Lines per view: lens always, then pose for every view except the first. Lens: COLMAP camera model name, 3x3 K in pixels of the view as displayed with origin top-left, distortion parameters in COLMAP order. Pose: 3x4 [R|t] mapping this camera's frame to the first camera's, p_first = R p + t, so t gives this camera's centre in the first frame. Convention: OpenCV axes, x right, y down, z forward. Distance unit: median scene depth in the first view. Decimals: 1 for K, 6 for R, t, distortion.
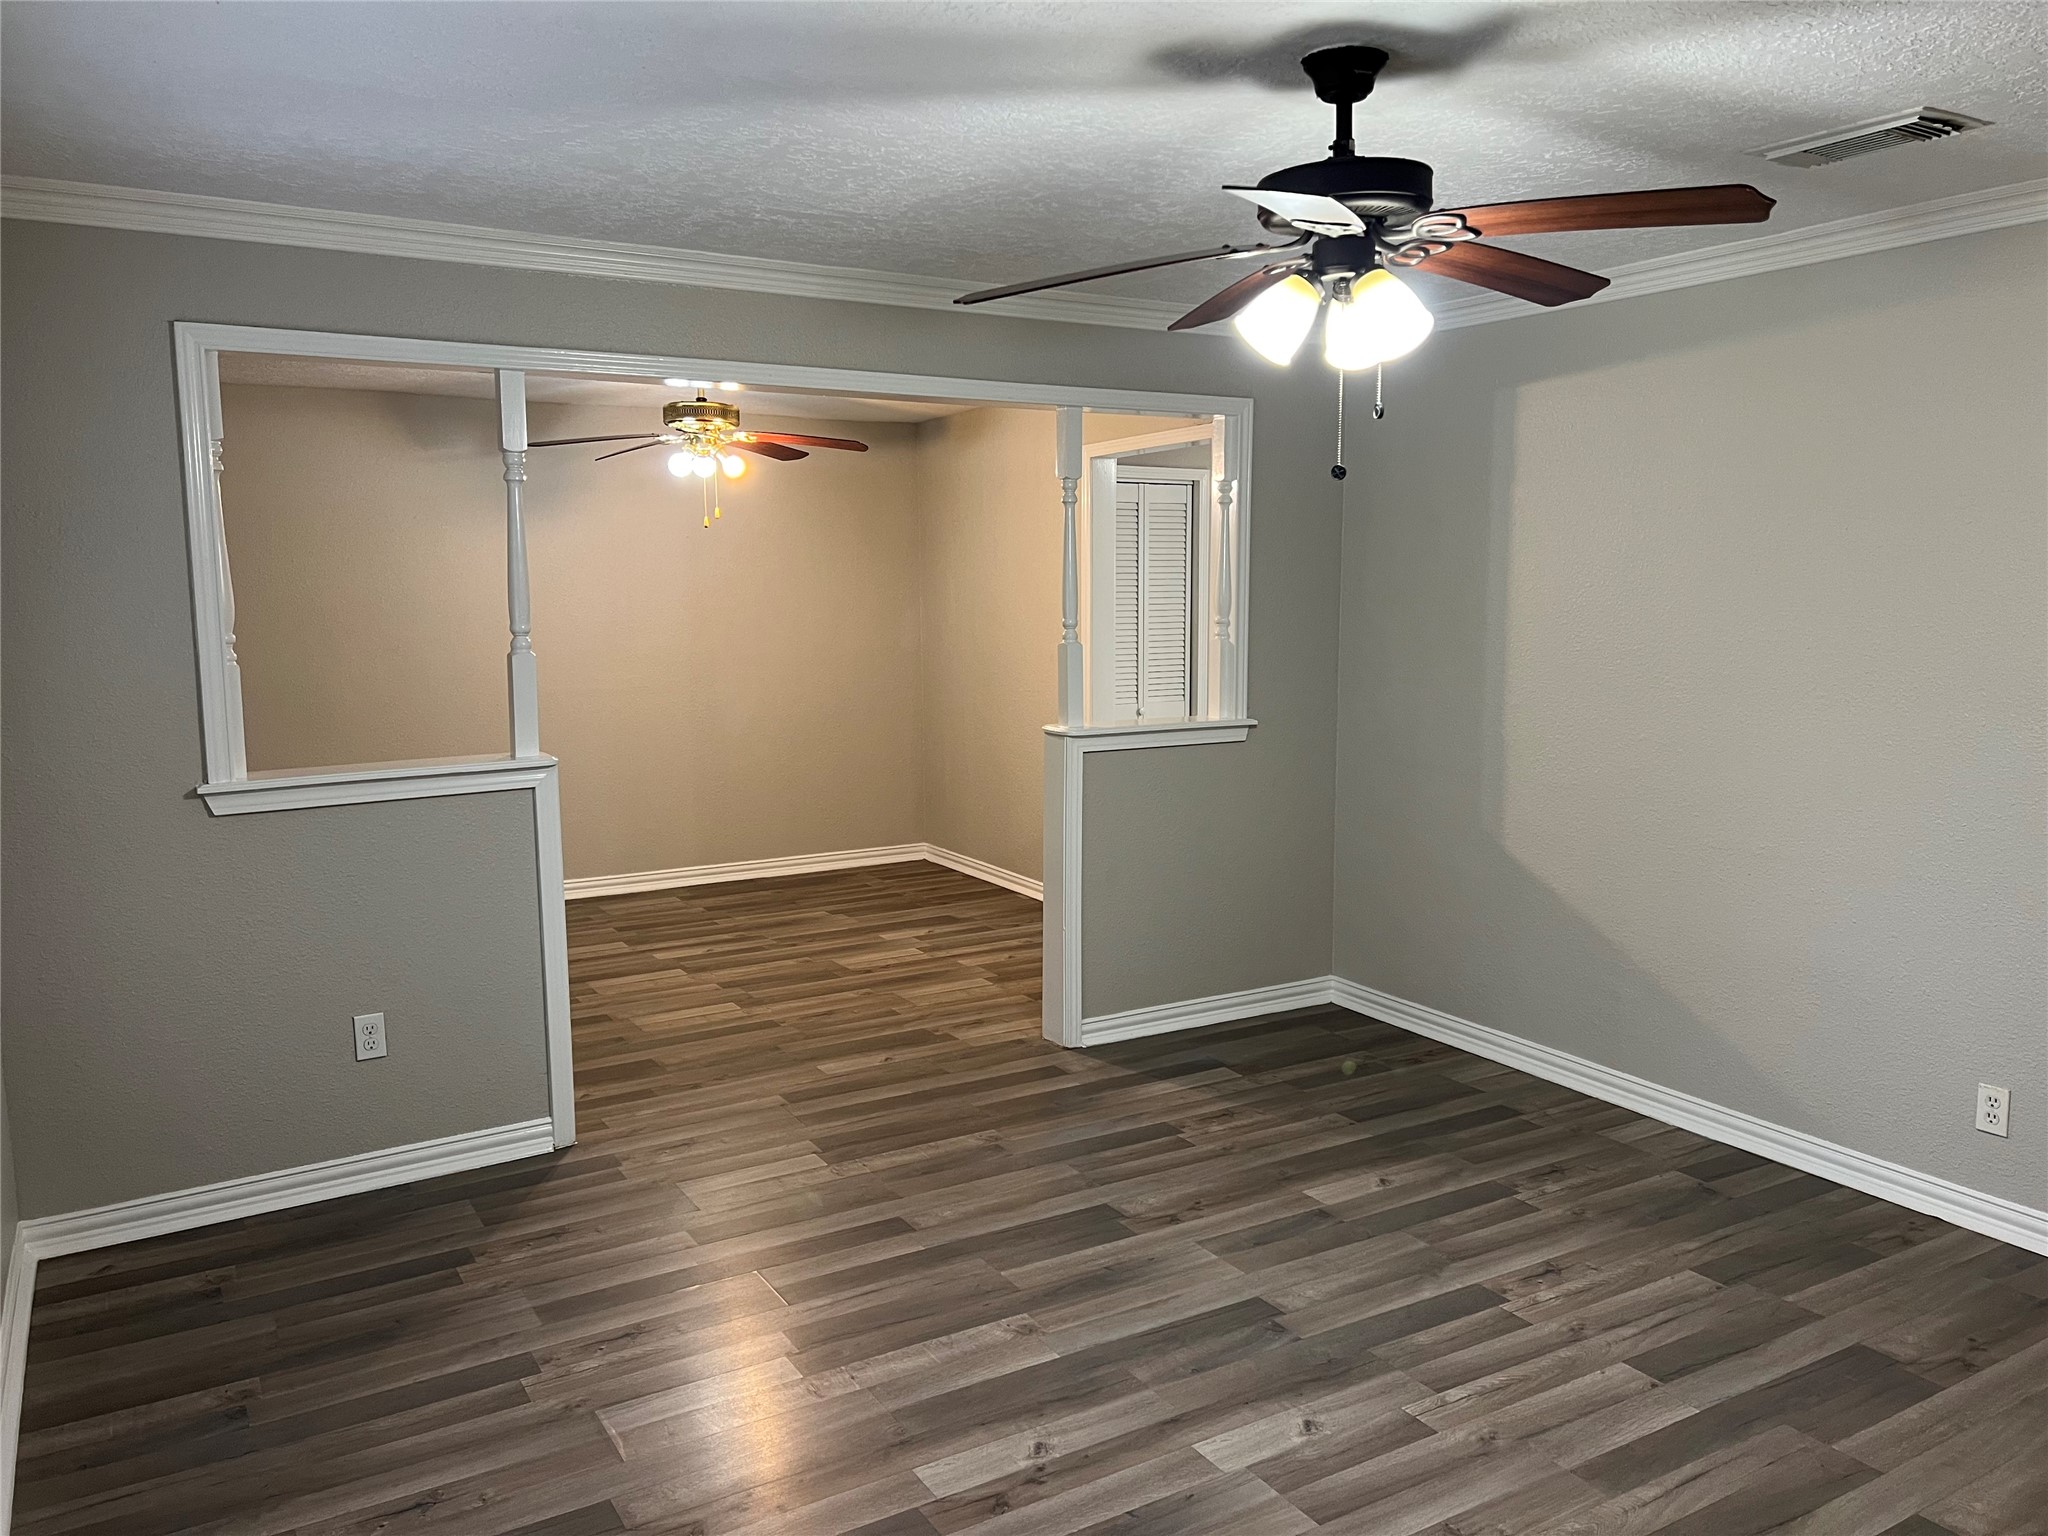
lens RADIAL K [[1533.4, 0, 1026.2], [0, 1533.4, 771.3], [0, 0, 1]] dist [0.006554, 0.000283]
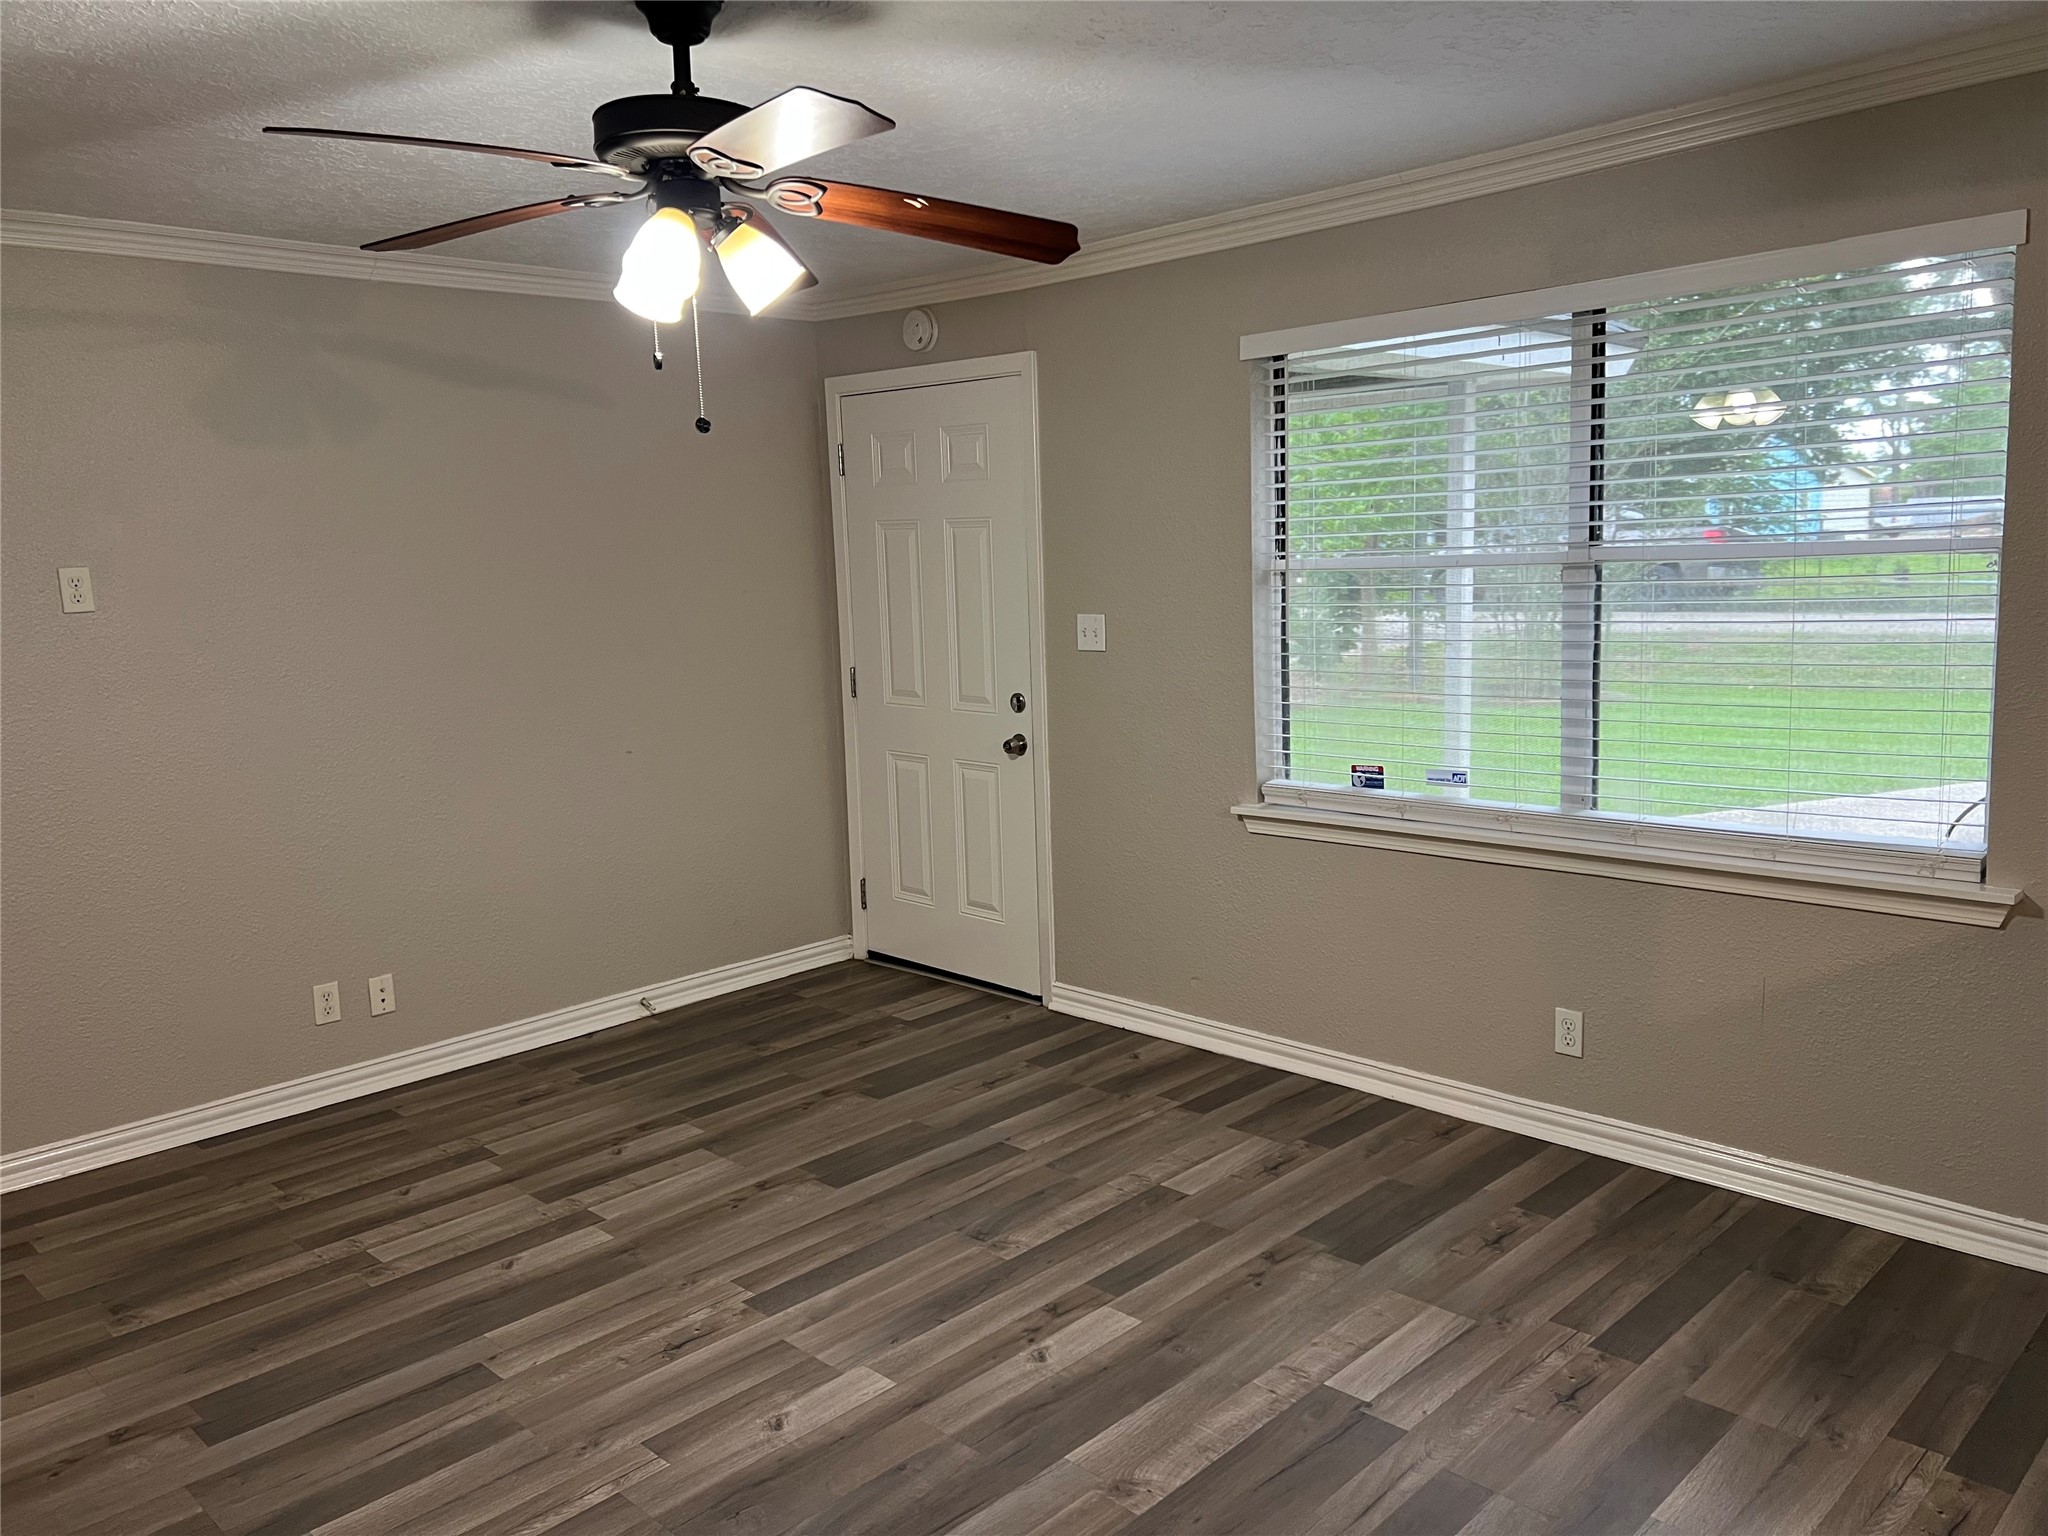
lens RADIAL K [[1533.4, 0, 1029.3], [0, 1533.4, 765.4], [0, 0, 1]] dist [0.006554, 0.000283]
pose [[-0.968101, 0.073985, -0.239389, 0.231981], [0.009436, 0.965499, 0.260236, -0.216097], [0.250384, 0.249676, -0.935398, 1.838505]]
